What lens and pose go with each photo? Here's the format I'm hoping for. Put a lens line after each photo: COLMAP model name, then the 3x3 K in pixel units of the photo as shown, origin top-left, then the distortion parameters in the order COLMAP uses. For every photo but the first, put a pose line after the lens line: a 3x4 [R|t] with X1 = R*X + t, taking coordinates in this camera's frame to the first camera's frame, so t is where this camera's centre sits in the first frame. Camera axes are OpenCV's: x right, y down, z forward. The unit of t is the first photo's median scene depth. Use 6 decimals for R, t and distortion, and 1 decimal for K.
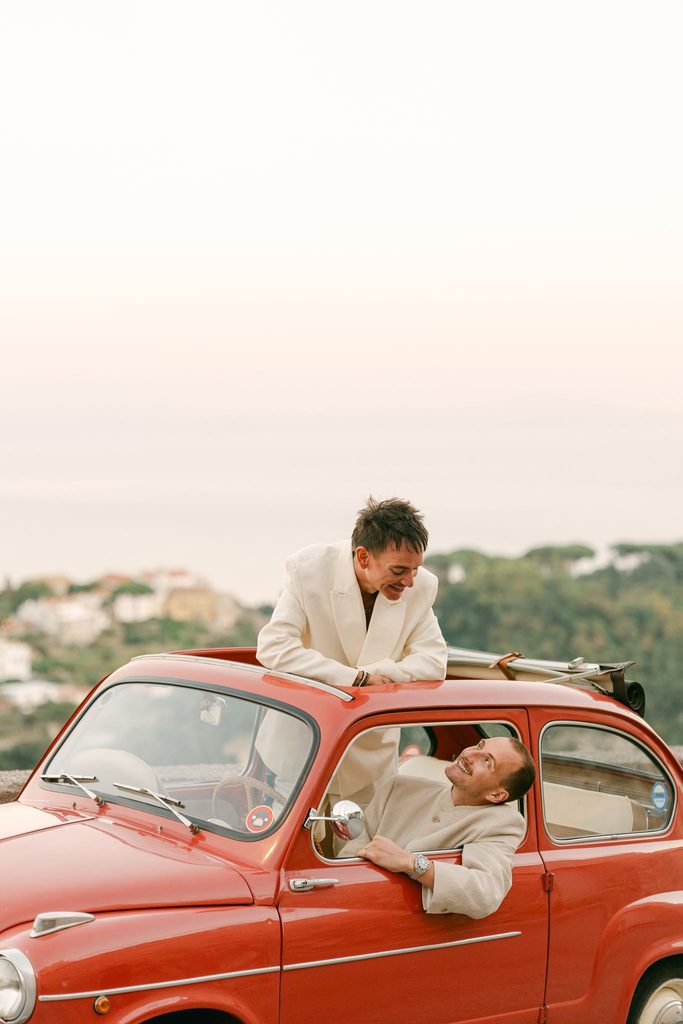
lens RADIAL K [[2023.7, 0, 338.9], [0, 2023.7, 513.5], [0, 0, 1]] dist [0.003982, 0.000000]
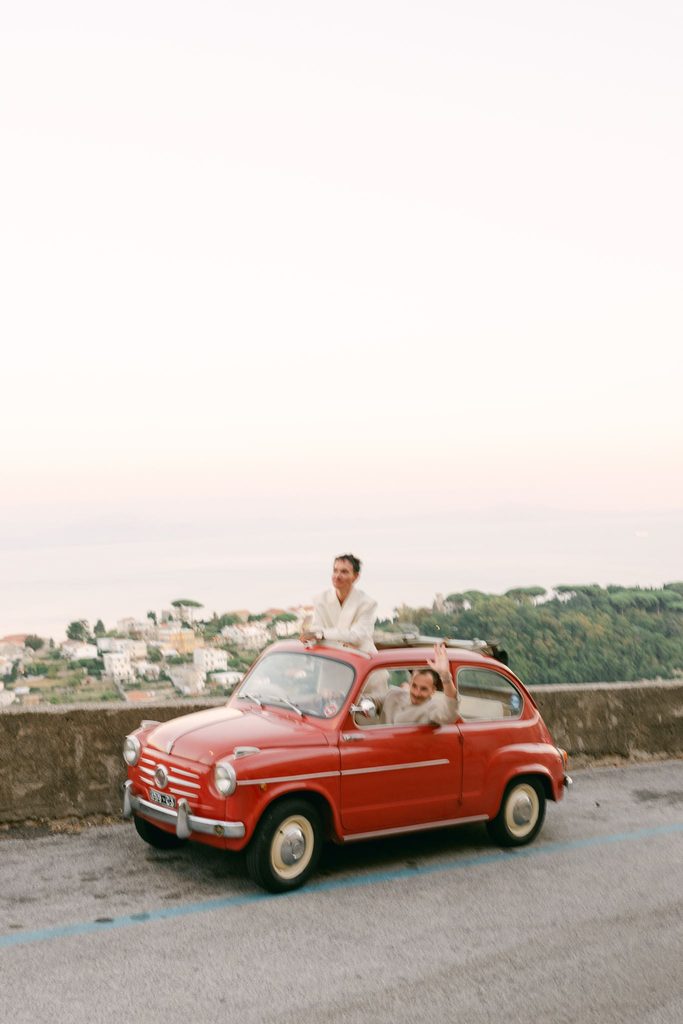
lens RADIAL K [[1157.8, 0, 345.5], [0, 1157.8, 515.4], [0, 0, 1]] dist [0.030433, 0.000000]
pose [[0.998564, -0.024343, -0.047726, 0.039144], [0.021945, 0.998501, -0.050141, -0.003881], [0.048875, 0.049021, 0.997601, -0.279315]]
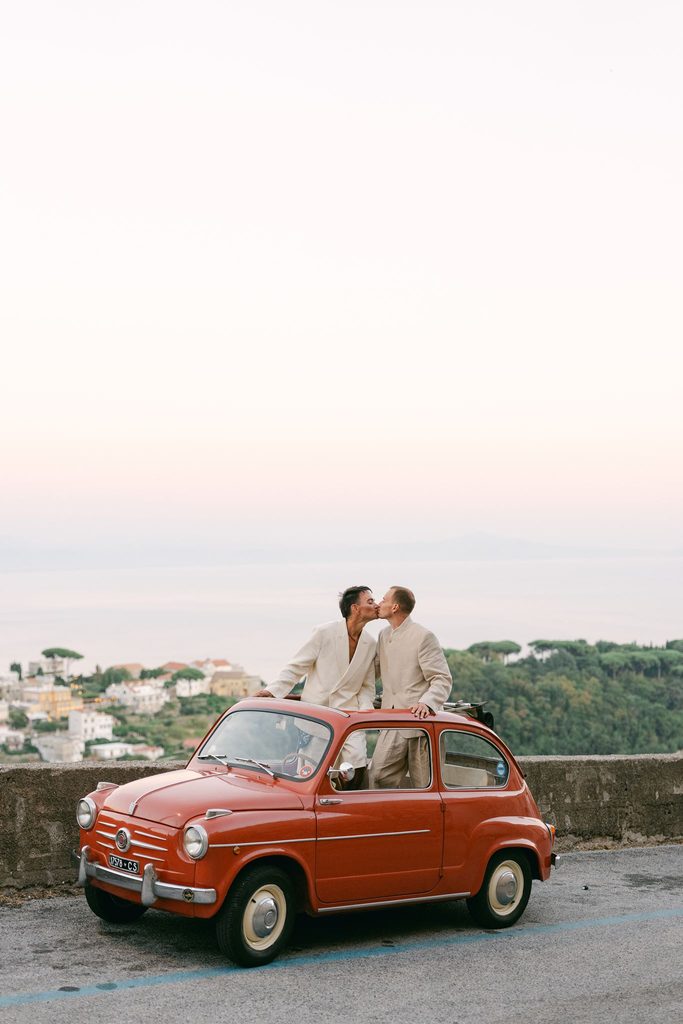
lens RADIAL K [[1489.3, 0, 341.5], [0, 1489.3, 509.1], [0, 0, 1]] dist [0.046348, 0.000000]
pose [[0.999992, 0.000811, 0.003885, -0.006378], [-0.000524, 0.997298, -0.073465, -0.009122], [-0.003934, 0.073462, 0.997290, -0.502495]]
